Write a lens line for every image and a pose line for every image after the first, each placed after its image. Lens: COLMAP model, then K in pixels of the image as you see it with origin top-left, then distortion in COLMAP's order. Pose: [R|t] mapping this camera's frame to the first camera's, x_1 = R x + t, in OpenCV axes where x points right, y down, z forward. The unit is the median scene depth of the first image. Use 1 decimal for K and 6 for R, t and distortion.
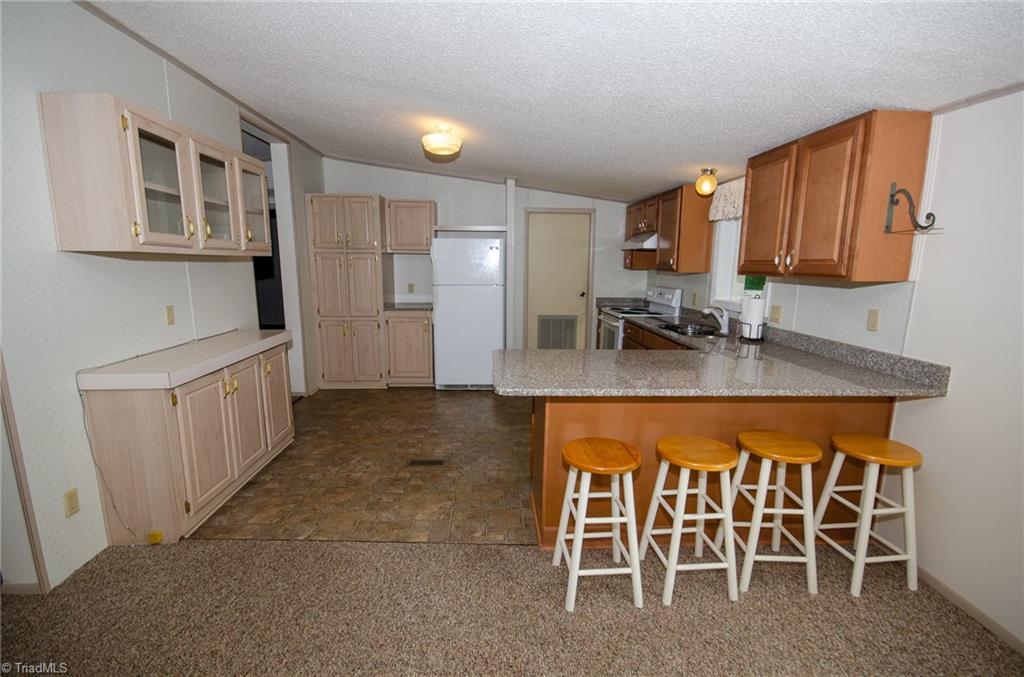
lens RADIAL K [[456.2, 0, 510.5], [0, 456.2, 343.5], [0, 0, 1]] dist [0.000581, -0.002776]
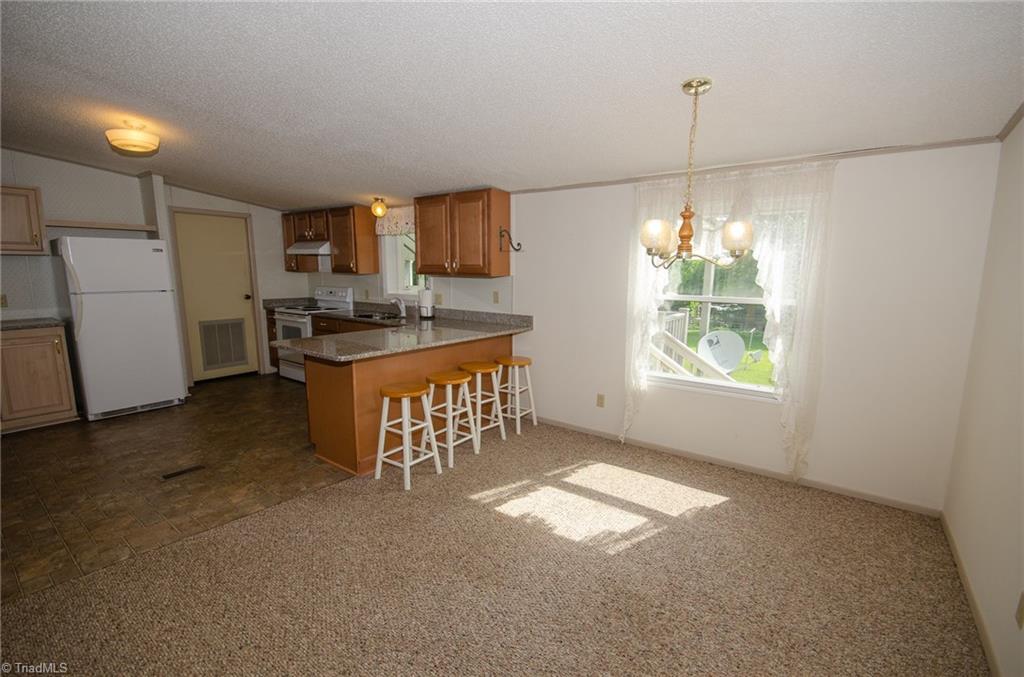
lens RADIAL K [[456.2, 0, 516.9], [0, 456.2, 340.8], [0, 0, 1]] dist [0.000581, -0.002776]
pose [[0.636346, -0.126018, 0.761041, -0.438796], [0.133592, 0.989662, 0.052171, 0.028449], [-0.759748, 0.068470, 0.646602, -0.188363]]
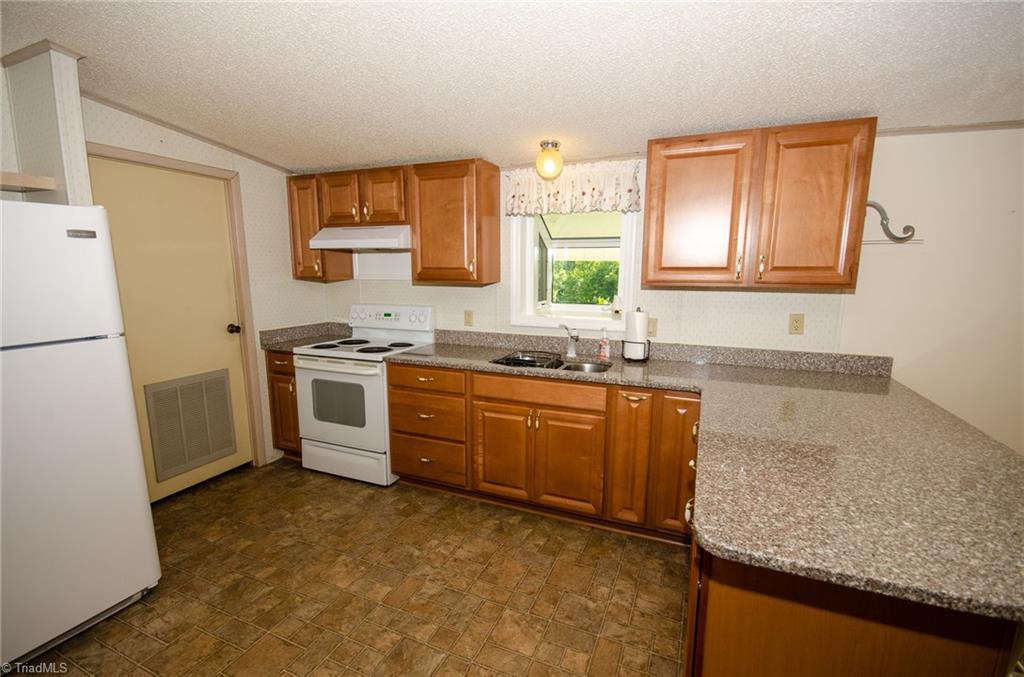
lens RADIAL K [[456.2, 0, 515.2], [0, 456.2, 340.9], [0, 0, 1]] dist [0.000581, -0.002776]
pose [[0.437751, -0.145841, 0.887189, -0.319396], [0.159314, 0.983724, 0.083103, -0.151769], [-0.884869, 0.104964, 0.453861, 0.819262]]
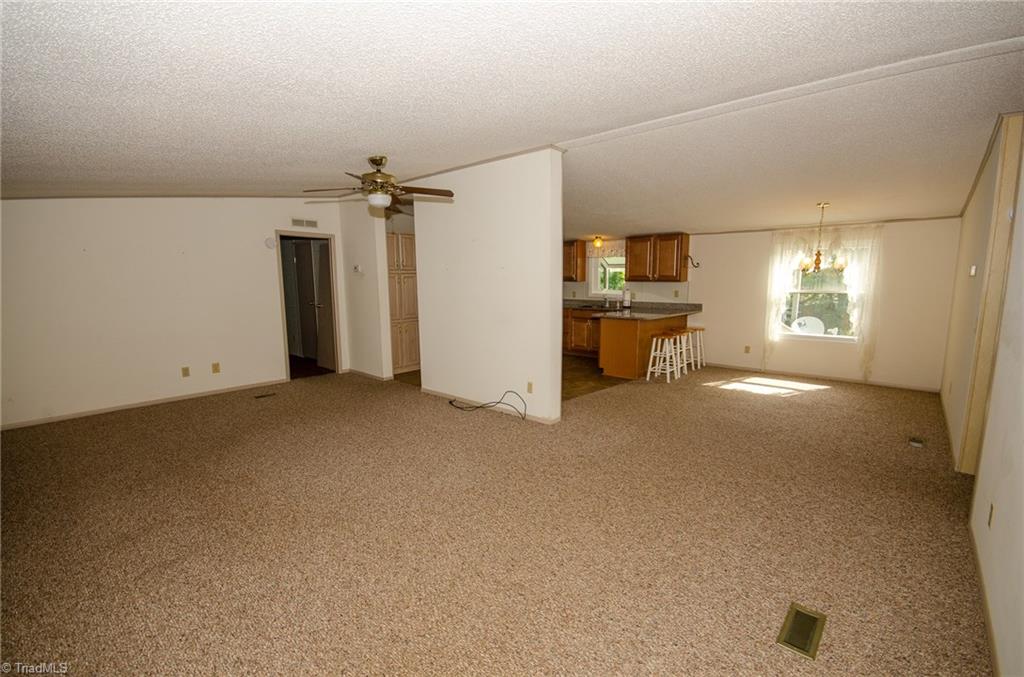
lens RADIAL K [[456.2, 0, 516.4], [0, 456.2, 341.8], [0, 0, 1]] dist [0.000581, -0.002776]
pose [[0.701963, -0.116627, 0.702599, -1.691520], [0.138976, 0.989968, 0.025478, 0.032828], [-0.698522, 0.079759, 0.711129, -0.340840]]
